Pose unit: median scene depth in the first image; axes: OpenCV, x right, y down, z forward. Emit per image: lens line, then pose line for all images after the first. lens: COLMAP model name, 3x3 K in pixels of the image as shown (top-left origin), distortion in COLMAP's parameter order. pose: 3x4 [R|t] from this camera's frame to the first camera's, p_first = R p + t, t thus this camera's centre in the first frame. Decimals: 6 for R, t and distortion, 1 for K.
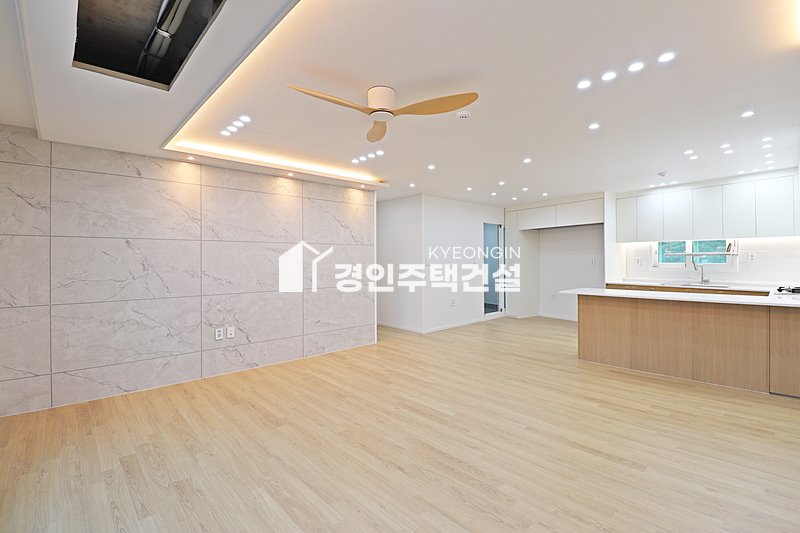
lens RADIAL K [[367.2, 0, 405.8], [0, 367.2, 260.0], [0, 0, 1]] dist [0.000055, -0.012663]
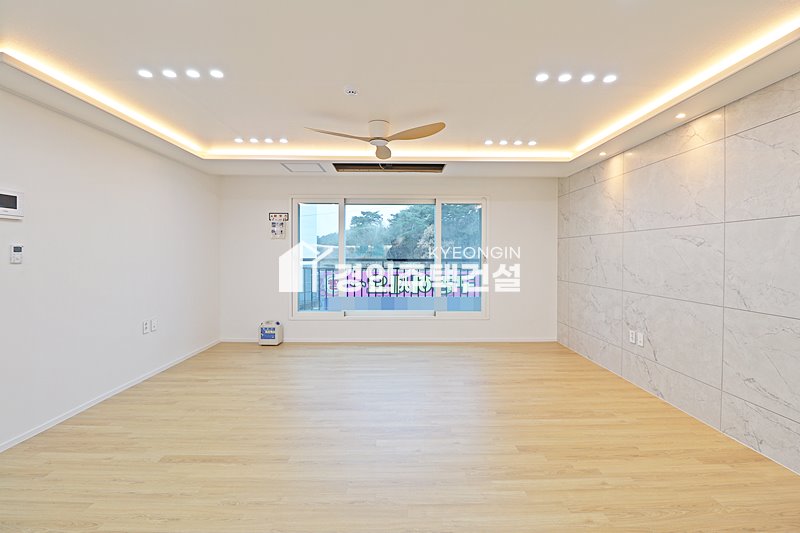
lens RADIAL K [[369.7, 0, 403.4], [0, 369.7, 259.1], [0, 0, 1]] dist [-0.000210, -0.013359]
pose [[-0.675459, 0.013945, -0.737266, 0.515485], [0.000690, 0.999833, 0.018280, -0.001659], [0.737397, 0.011839, -0.675356, 1.186895]]
